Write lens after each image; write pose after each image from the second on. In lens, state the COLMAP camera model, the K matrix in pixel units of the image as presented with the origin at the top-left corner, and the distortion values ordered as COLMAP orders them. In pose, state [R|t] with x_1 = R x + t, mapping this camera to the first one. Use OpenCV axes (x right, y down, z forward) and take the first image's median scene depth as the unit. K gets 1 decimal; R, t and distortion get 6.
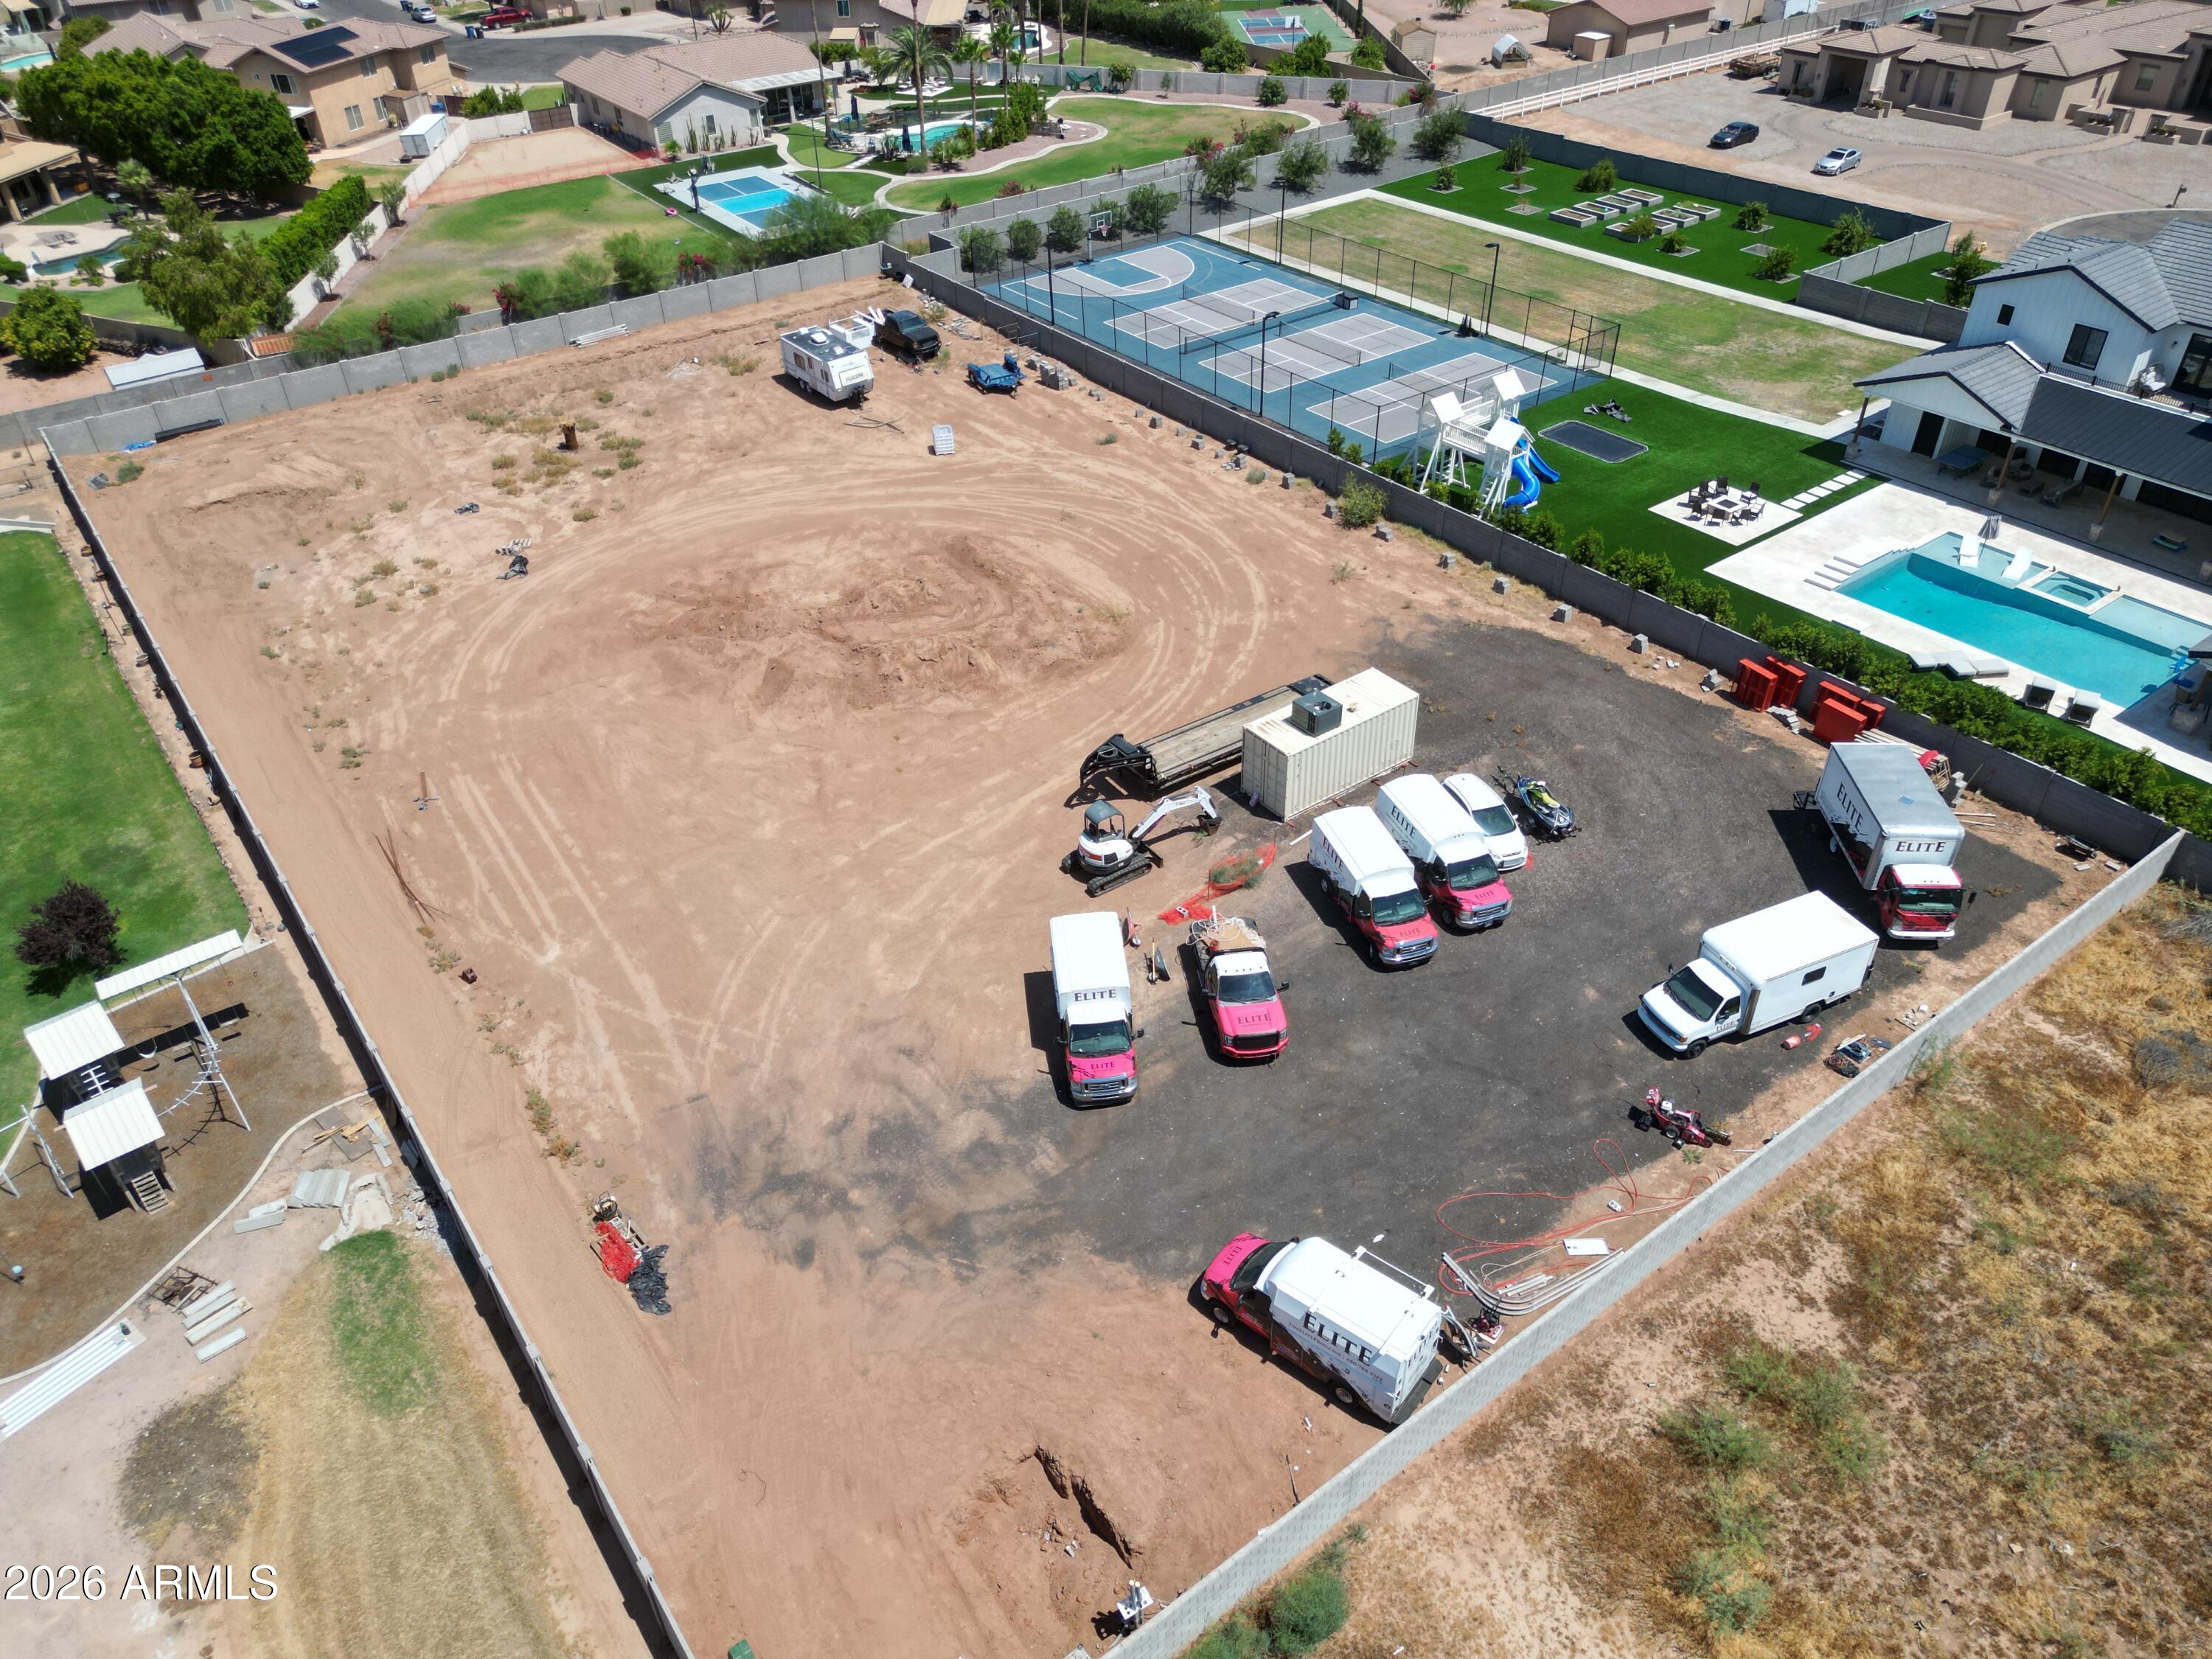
lens RADIAL K [[1553.1, 0, 1101.2], [0, 1553.1, 833.5], [0, 0, 1]] dist [0.068304, -0.063547]
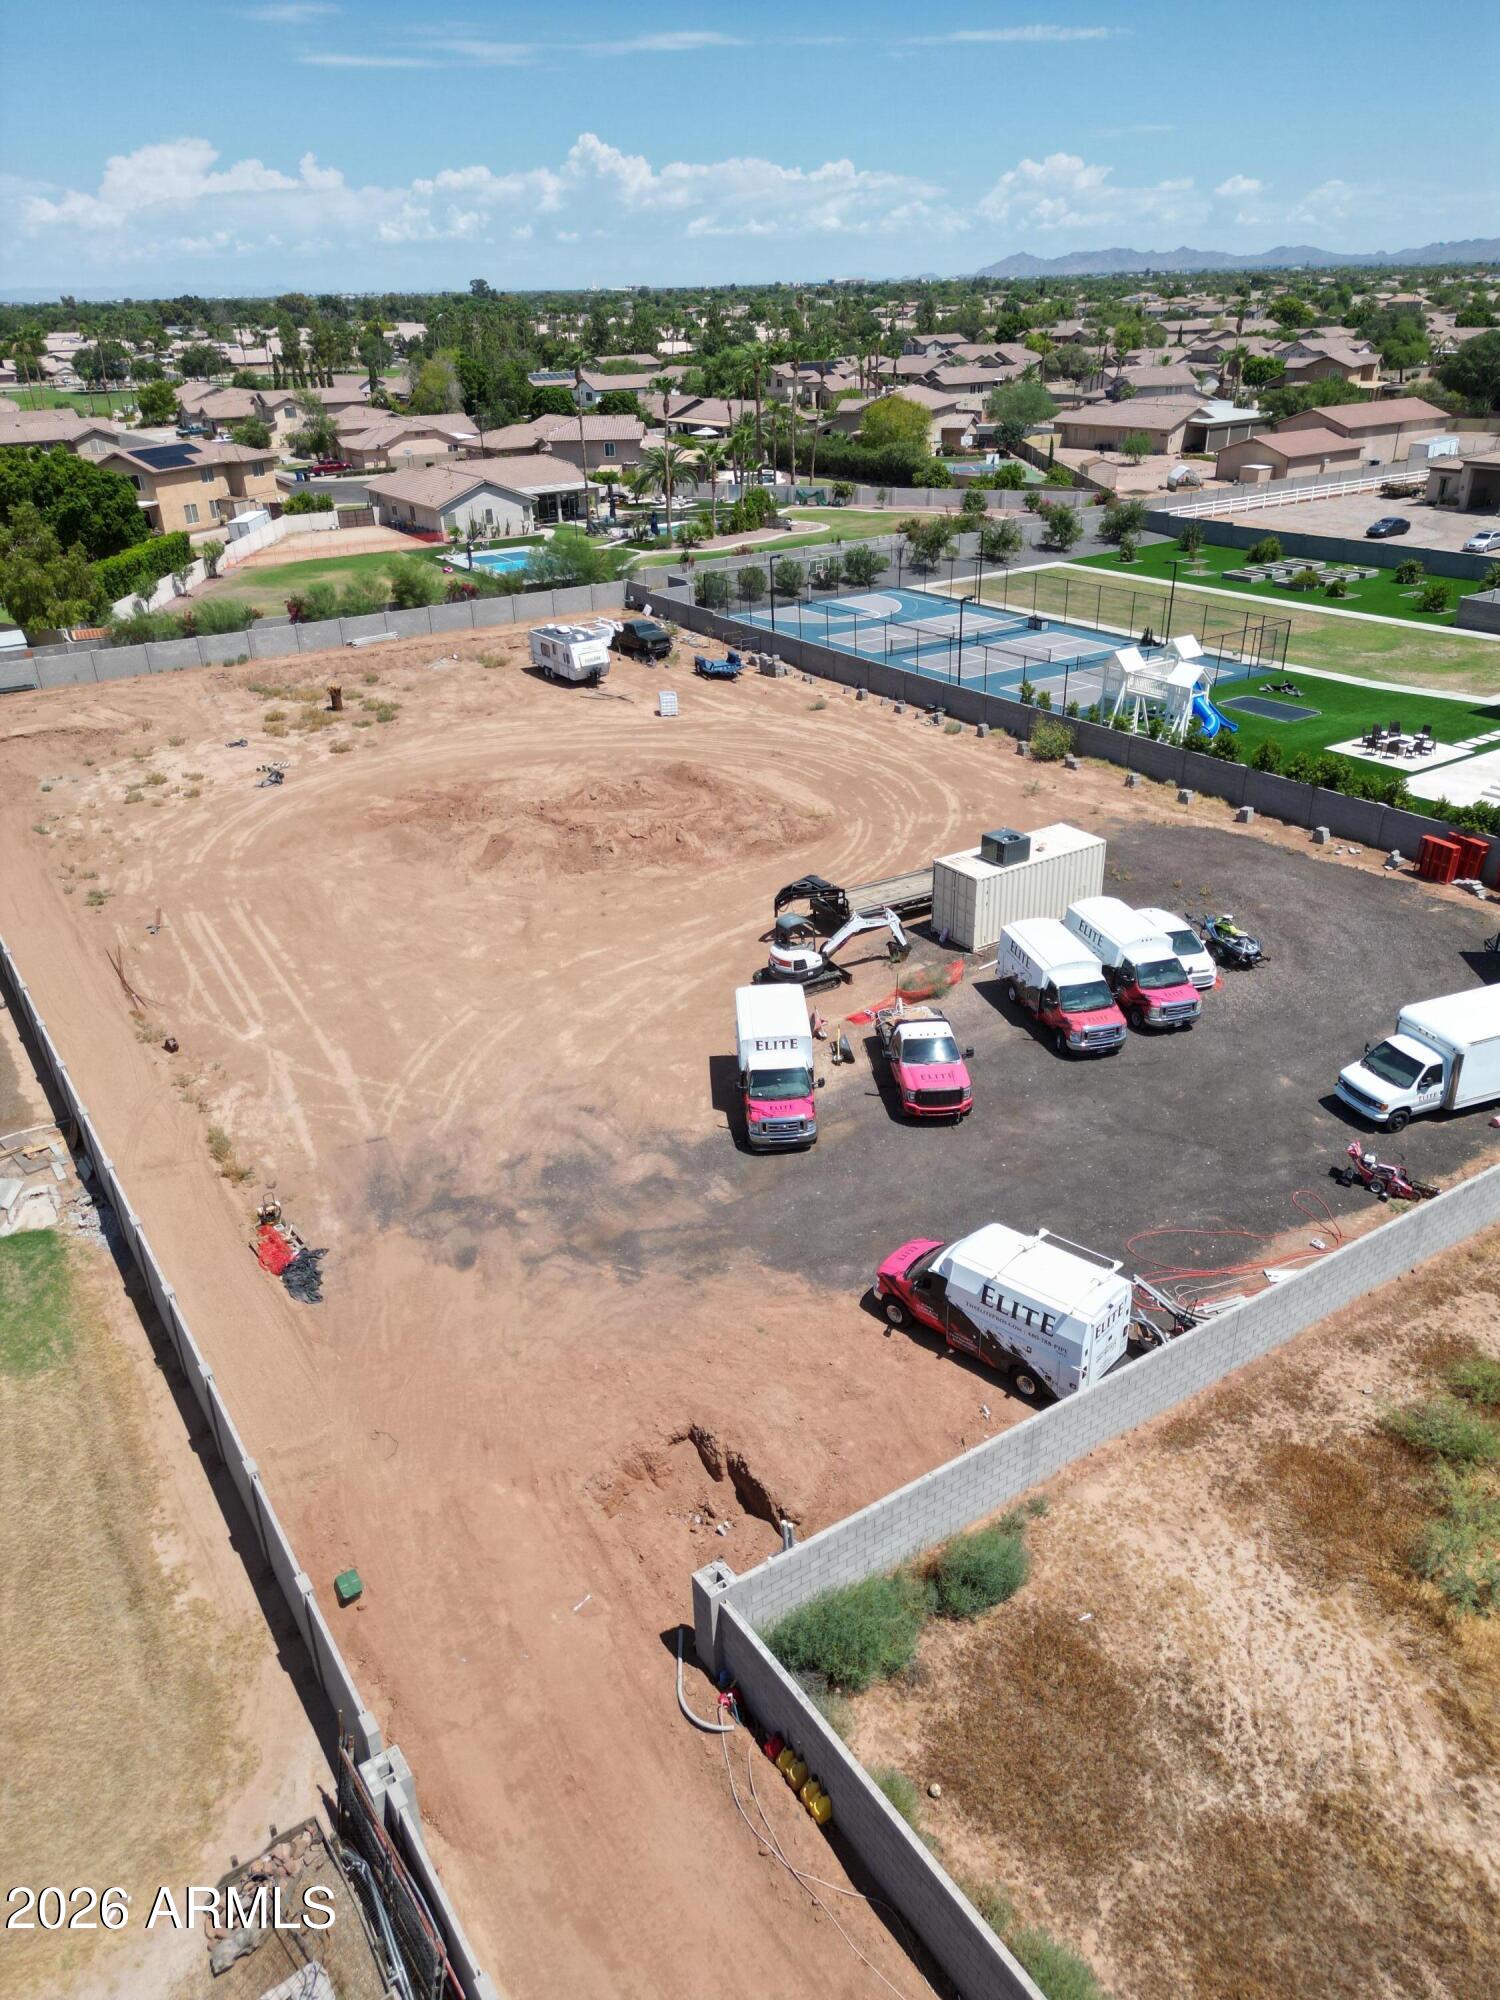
lens RADIAL K [[1404.2, 0, 750.9], [0, 1404.2, 1008.3], [0, 0, 1]] dist [0.068304, -0.063547]
pose [[0.998360, 0.024572, -0.051715, 0.017620], [-0.033157, 0.984481, -0.172329, 0.163556], [0.046678, 0.173761, 0.983681, 0.076597]]
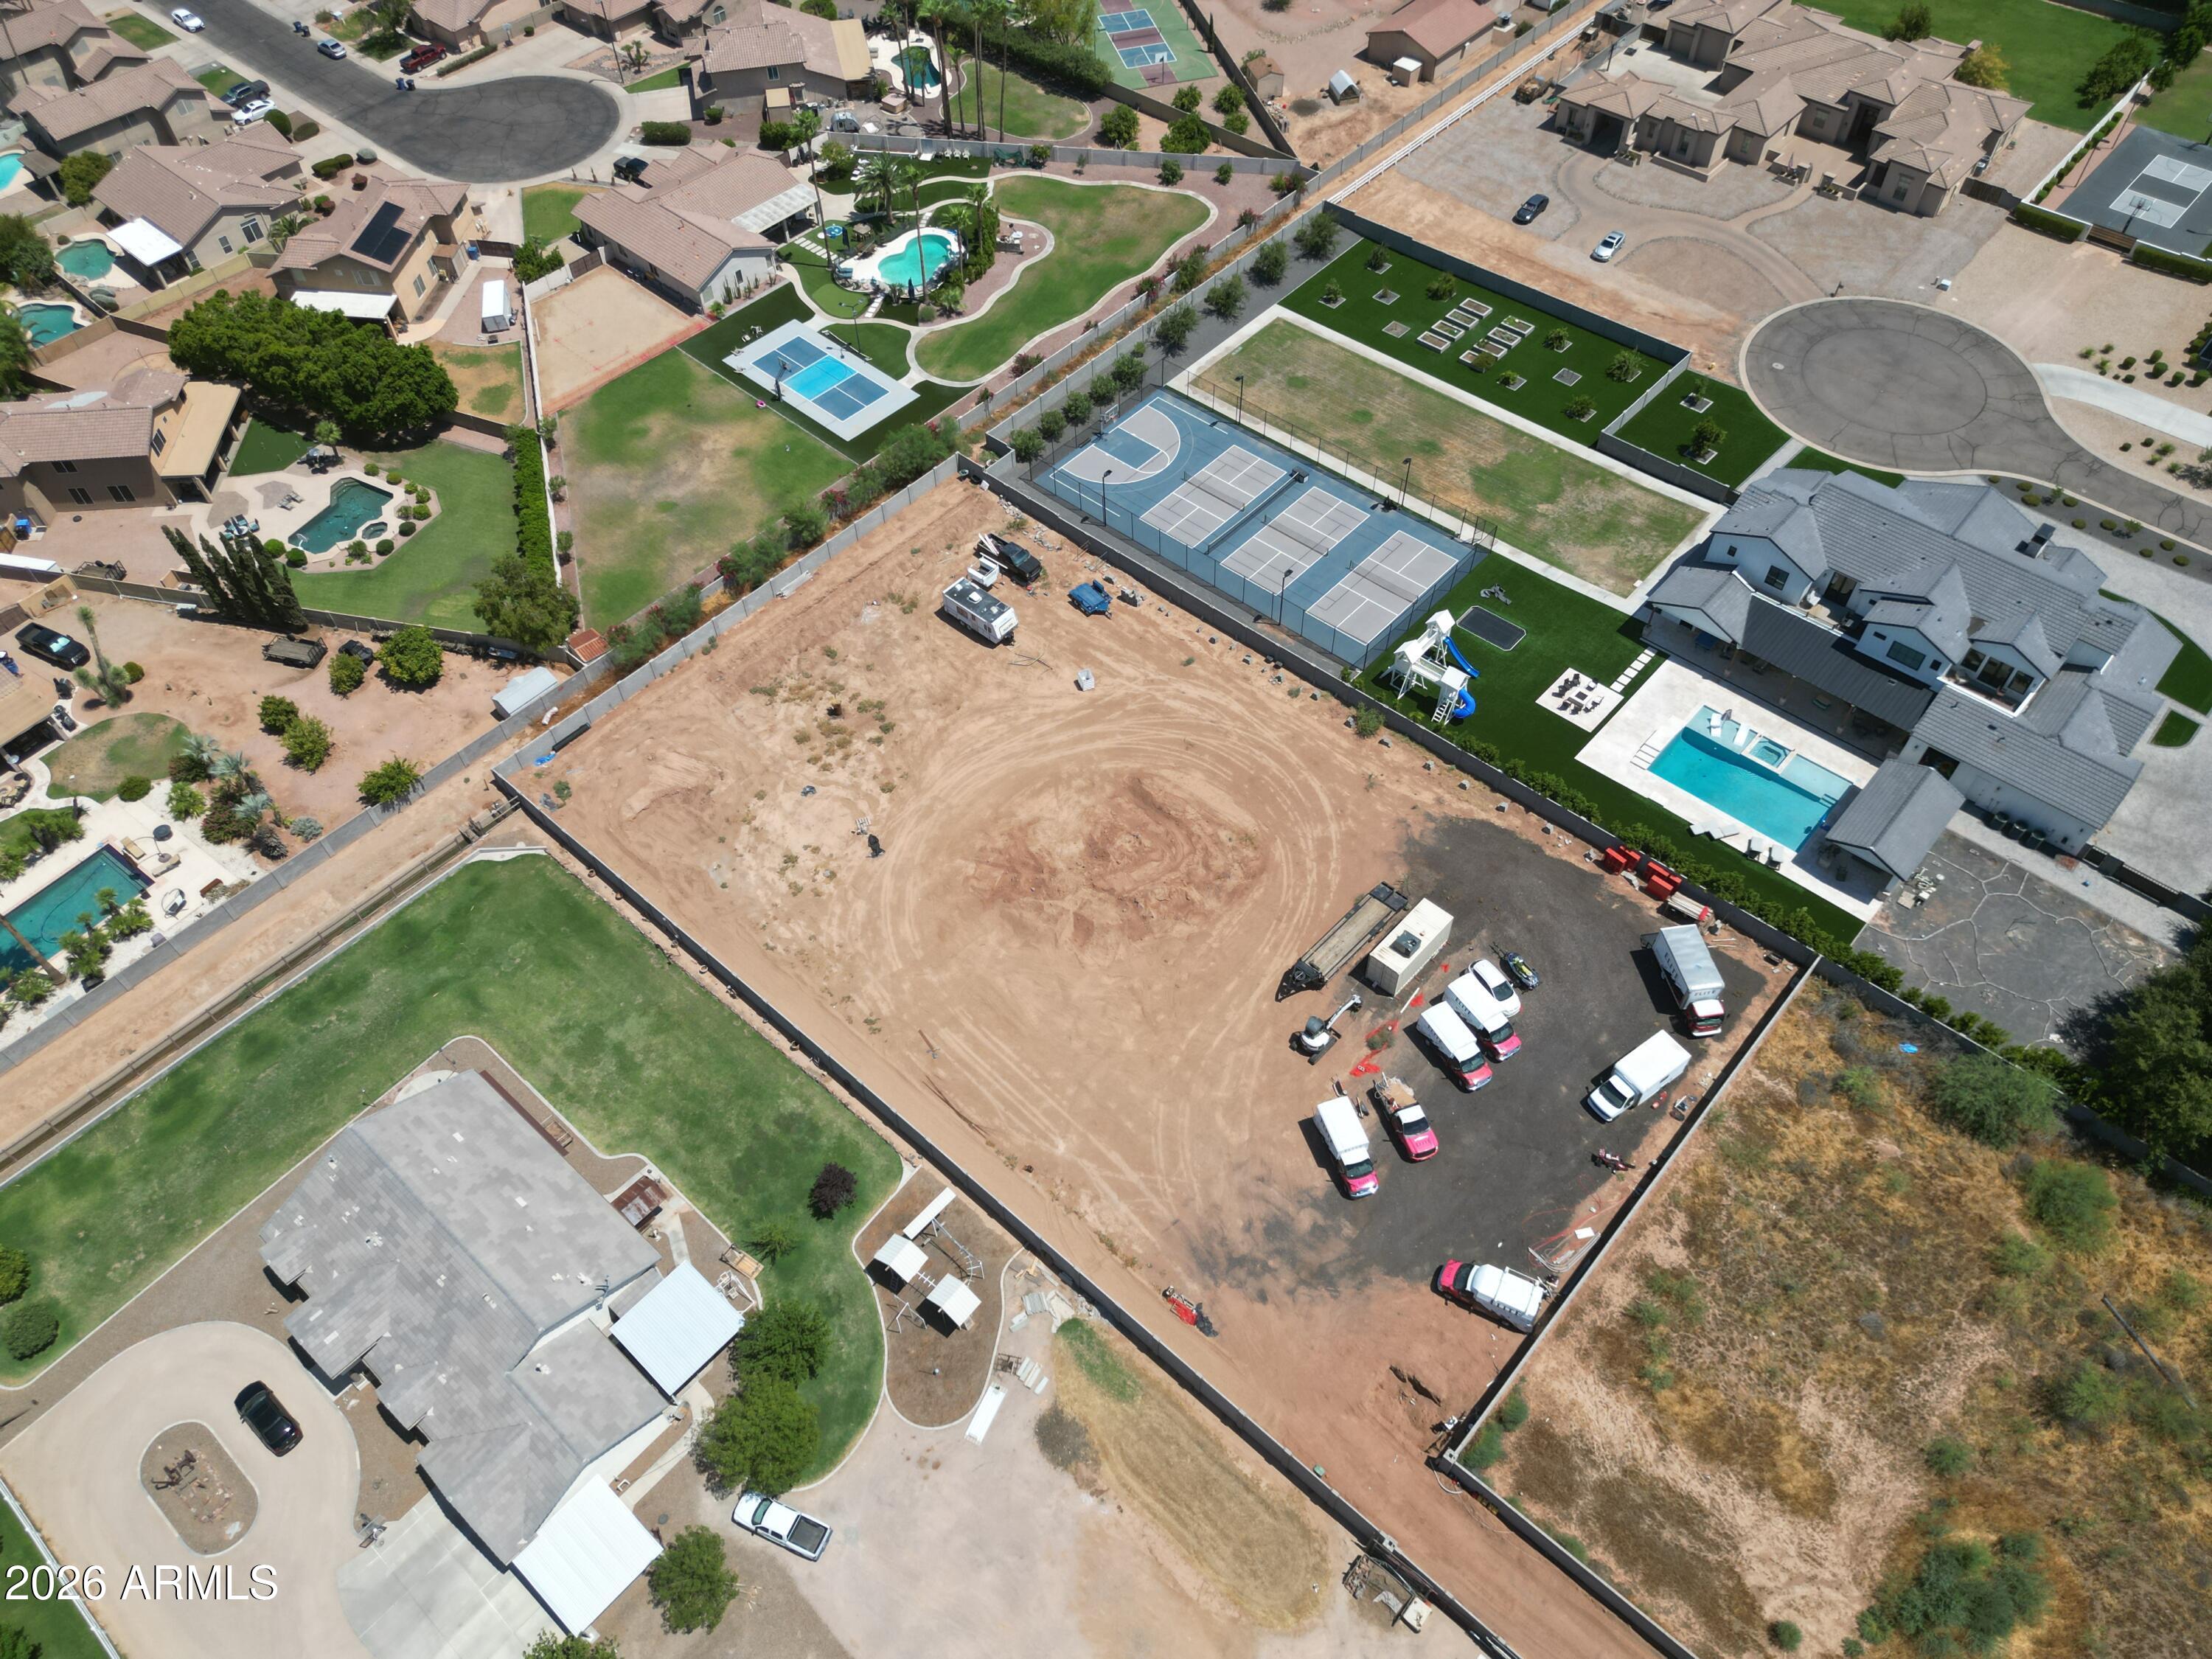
lens RADIAL K [[1553.1, 0, 1101.2], [0, 1553.1, 833.5], [0, 0, 1]] dist [0.068304, -0.063547]
pose [[0.979901, -0.154512, 0.126175, -0.380414], [0.117493, 0.958187, 0.260907, -0.633336], [-0.161212, -0.240838, 0.957083, -0.624294]]
